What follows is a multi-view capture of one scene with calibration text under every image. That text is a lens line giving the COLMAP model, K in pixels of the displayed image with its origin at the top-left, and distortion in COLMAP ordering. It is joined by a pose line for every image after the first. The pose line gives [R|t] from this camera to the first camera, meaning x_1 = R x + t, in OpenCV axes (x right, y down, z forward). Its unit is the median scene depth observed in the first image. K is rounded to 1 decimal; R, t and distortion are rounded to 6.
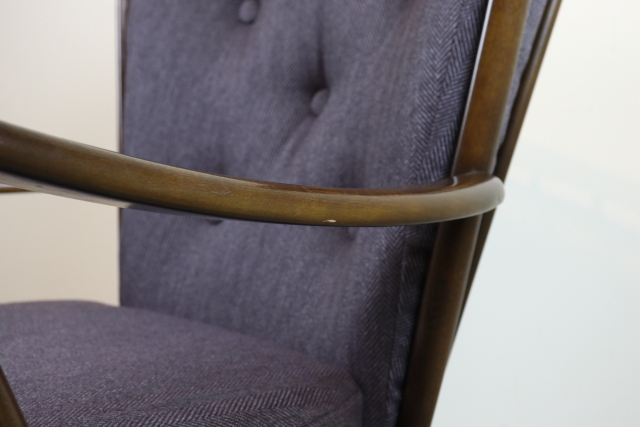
lens RADIAL K [[927.1, 0, 320.0], [0, 927.1, 213.5], [0, 0, 1]] dist [0.017415, 0.011476]
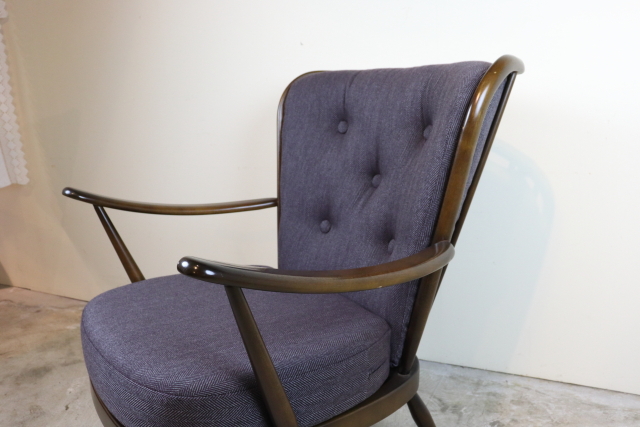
lens RADIAL K [[584.6, 0, 320.0], [0, 584.6, 213.5], [0, 0, 1]] dist [-0.169195, 0.209825]
pose [[0.995798, 0.028734, -0.086954, -0.010380], [-0.018538, 0.993091, 0.115871, -0.199295], [0.089683, -0.113772, 0.989451, -0.328753]]
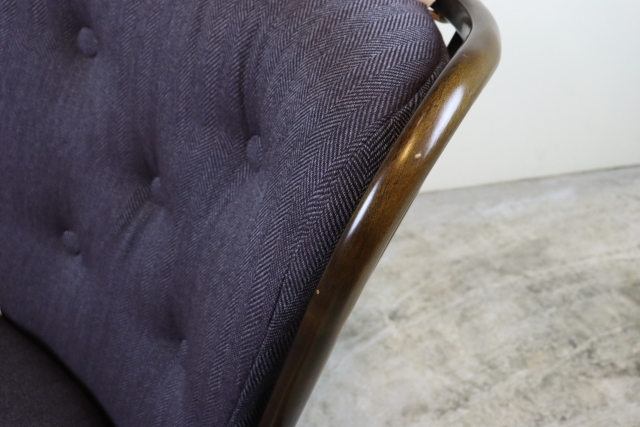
lens RADIAL K [[700.7, 0, 320.0], [0, 700.7, 213.5], [0, 0, 1]] dist [-0.008740, 0.004954]
pose [[0.994657, 0.021991, 0.100867, 0.099553], [-0.073689, 0.835523, 0.544491, -0.532314], [-0.072302, -0.549015, 0.832679, 0.344851]]
